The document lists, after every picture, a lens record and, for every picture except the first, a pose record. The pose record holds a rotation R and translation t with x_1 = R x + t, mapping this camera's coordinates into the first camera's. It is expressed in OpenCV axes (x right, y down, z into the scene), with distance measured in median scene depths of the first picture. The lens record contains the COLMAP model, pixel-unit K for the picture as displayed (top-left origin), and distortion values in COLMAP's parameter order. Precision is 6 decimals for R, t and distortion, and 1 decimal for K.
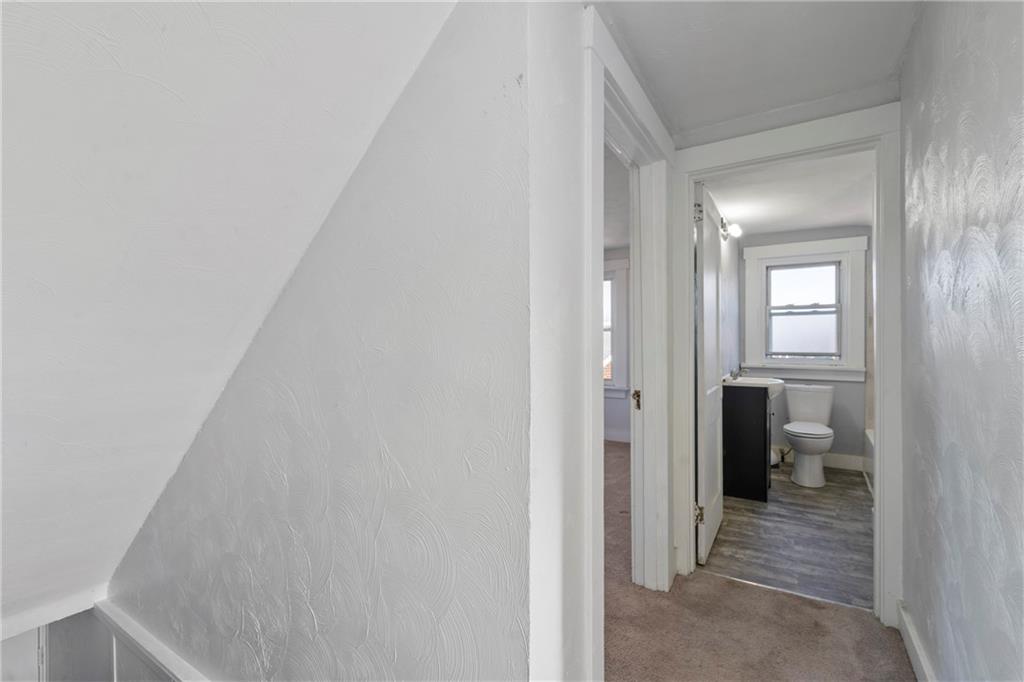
lens RADIAL K [[447.4, 0, 512.0], [0, 447.4, 341.0], [0, 0, 1]] dist [0.001241, 0.000221]
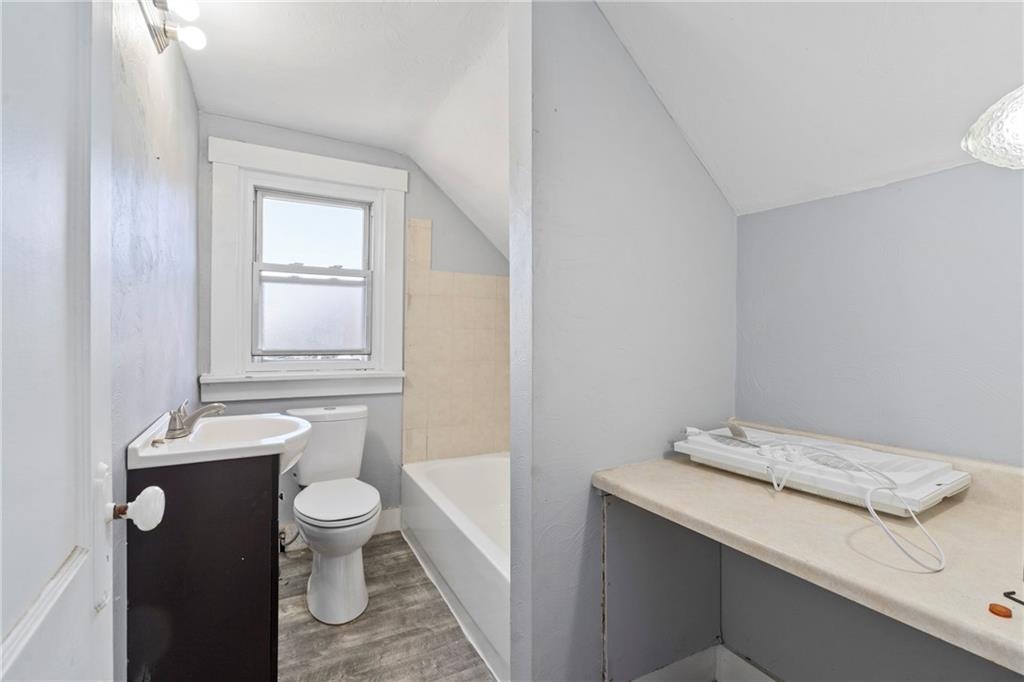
lens RADIAL K [[465.5, 0, 509.9], [0, 465.5, 338.5], [0, 0, 1]] dist [-0.002409, 0.000370]
pose [[0.489602, 0.001239, 0.871945, 0.258379], [-0.007276, 0.999970, 0.002664, 0.008427], [-0.871916, -0.007649, 0.489596, 0.506003]]
